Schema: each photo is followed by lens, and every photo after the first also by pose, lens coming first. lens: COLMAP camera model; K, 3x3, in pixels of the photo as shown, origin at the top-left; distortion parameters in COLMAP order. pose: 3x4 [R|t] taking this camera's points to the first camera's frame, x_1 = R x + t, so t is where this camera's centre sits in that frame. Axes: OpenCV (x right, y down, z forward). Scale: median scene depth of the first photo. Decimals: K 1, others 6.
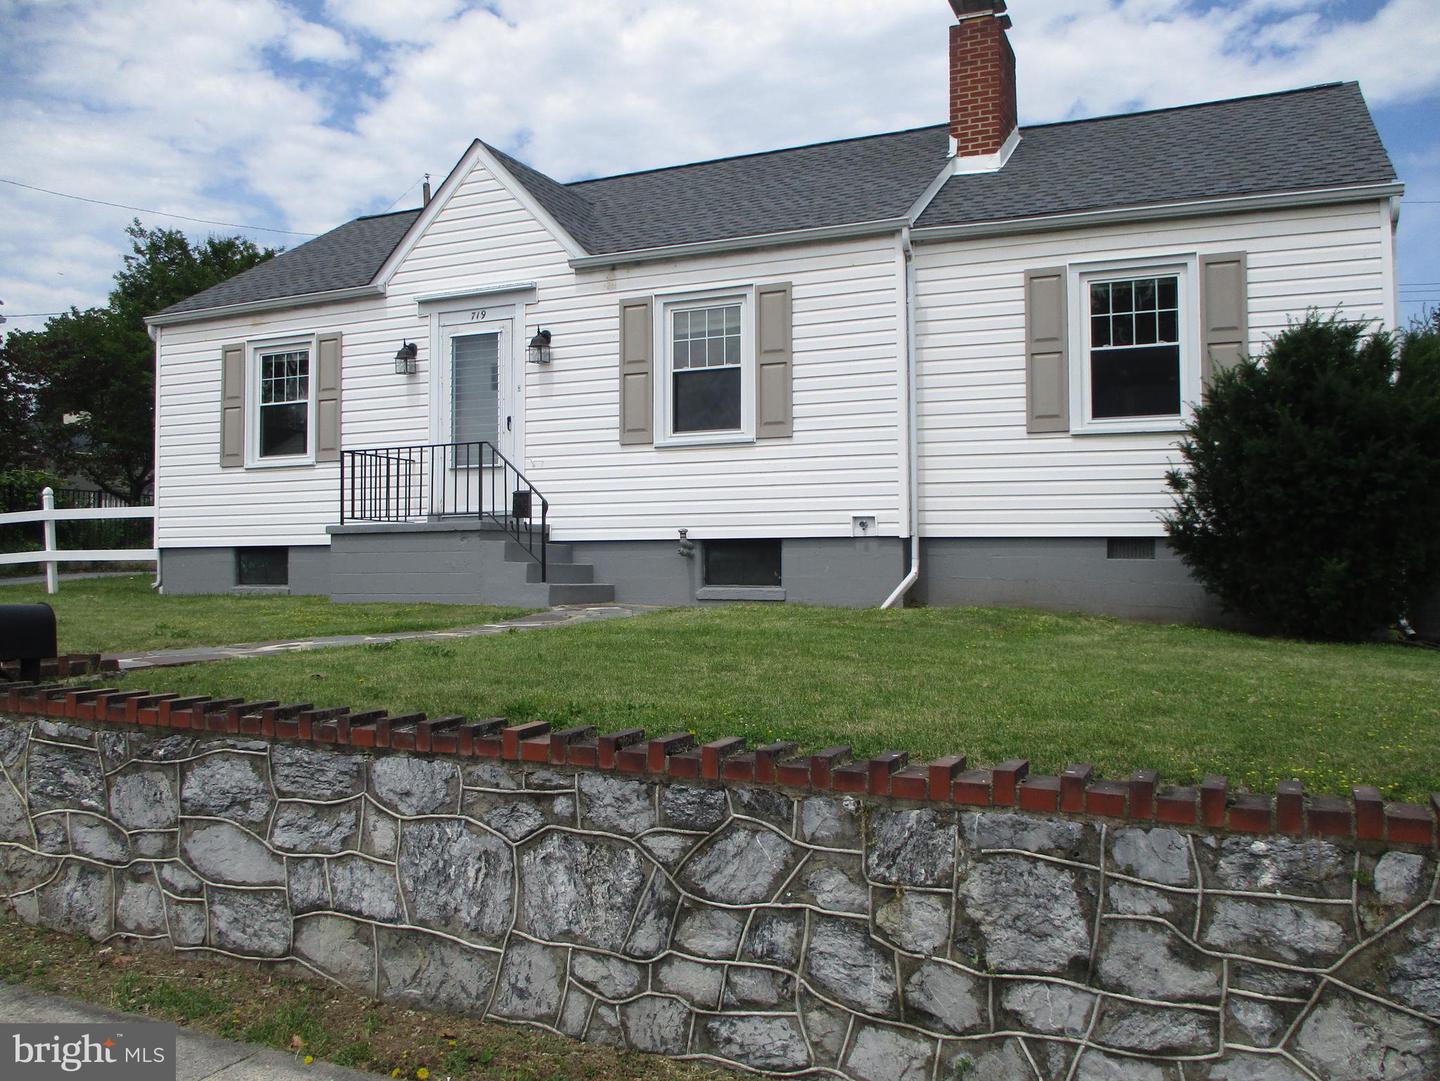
lens RADIAL K [[1263.1, 0, 722.0], [0, 1263.1, 544.4], [0, 0, 1]] dist [-0.020823, -0.012300]
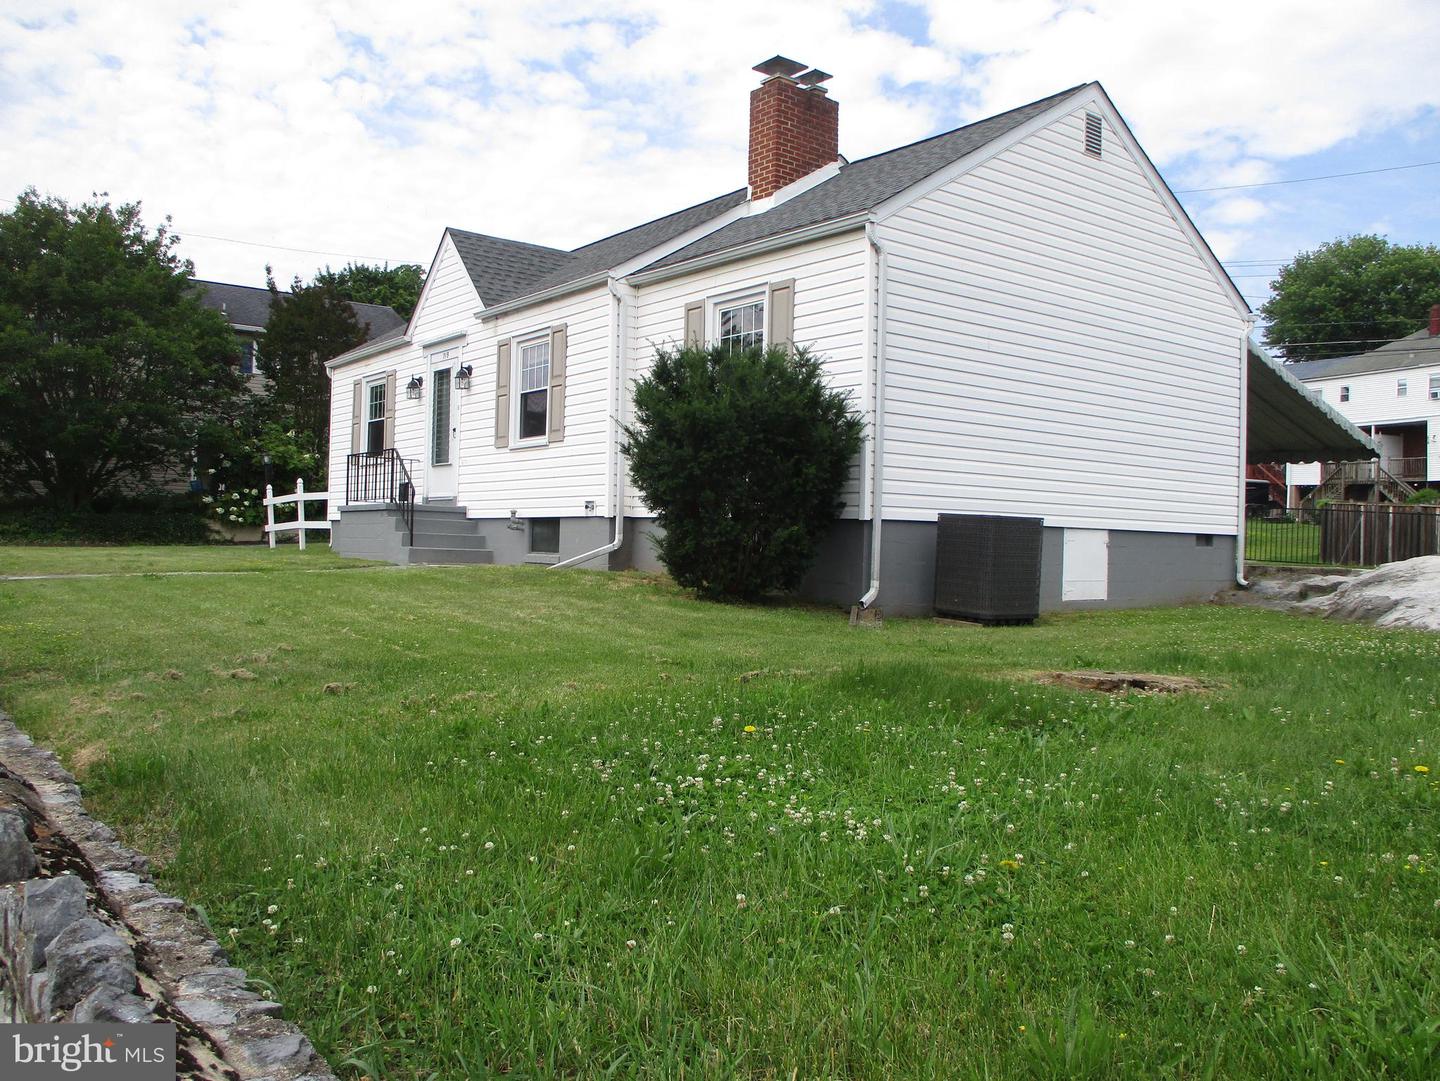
lens RADIAL K [[1171.4, 0, 720.0], [0, 1171.4, 540.5], [0, 0, 1]] dist [0.081132, -0.147753]
pose [[0.885935, 0.019748, -0.463389, 0.864636], [-0.013014, 0.999758, 0.017724, -0.005239], [0.463627, -0.009672, 0.885977, -0.017926]]
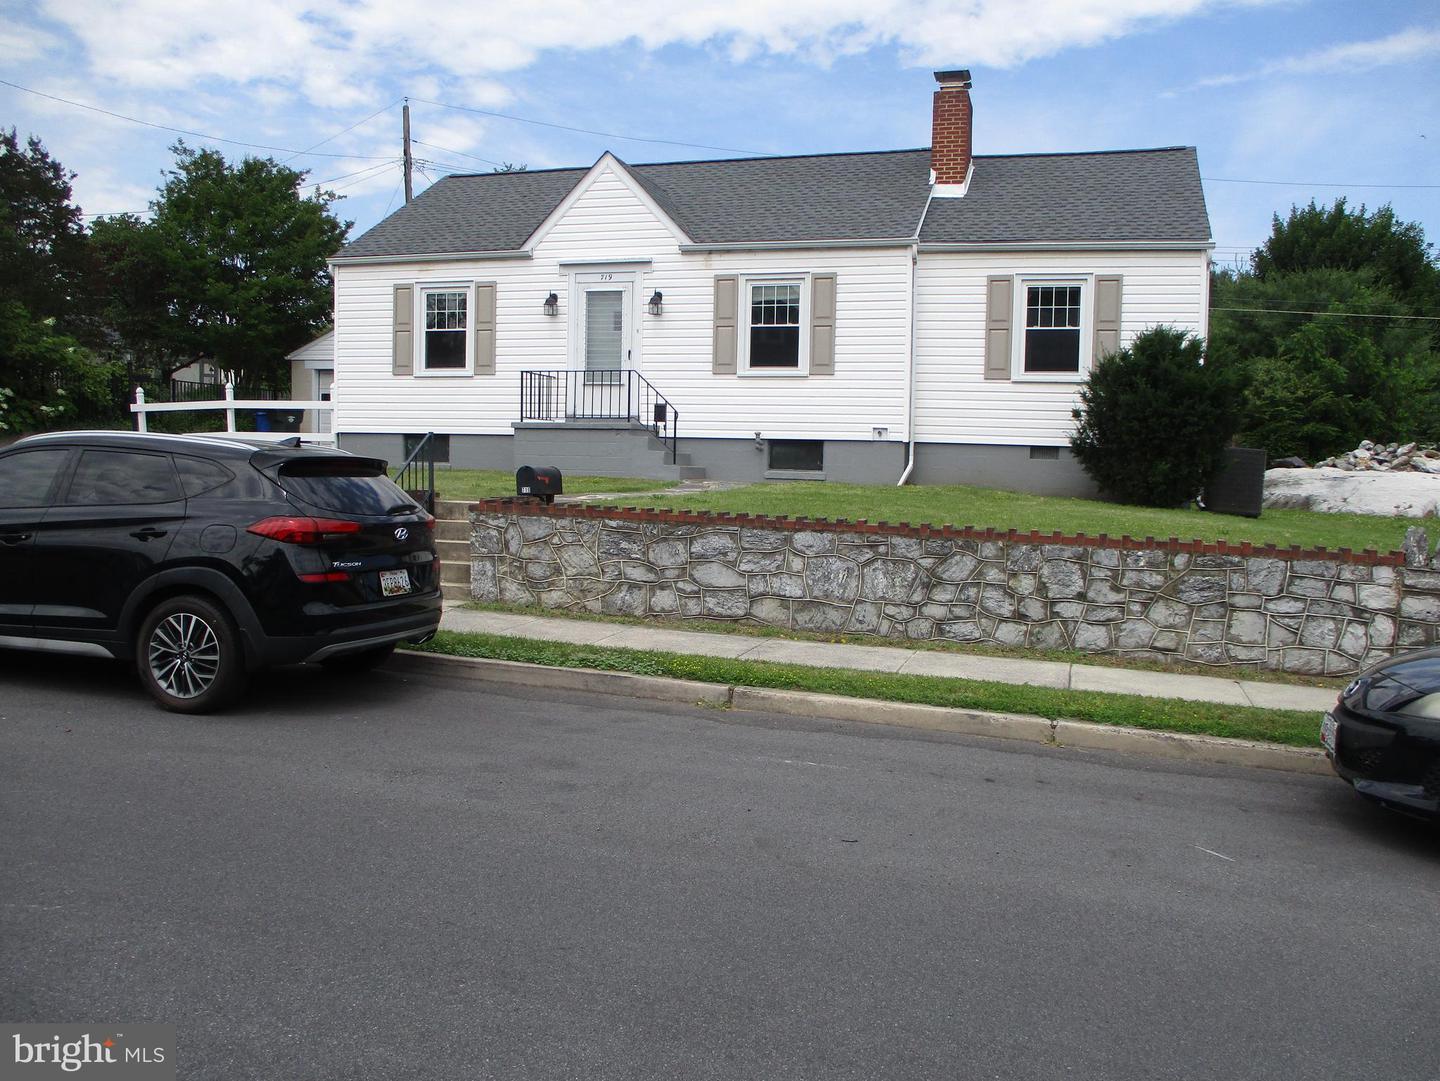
lens RADIAL K [[1279.2, 0, 717.9], [0, 1279.2, 557.6], [0, 0, 1]] dist [-0.046394, 0.012531]
pose [[0.992036, 0.017169, 0.124782, -0.308972], [-0.029040, 0.995154, 0.093941, -0.005307], [-0.122565, -0.096816, 0.987727, -0.612460]]
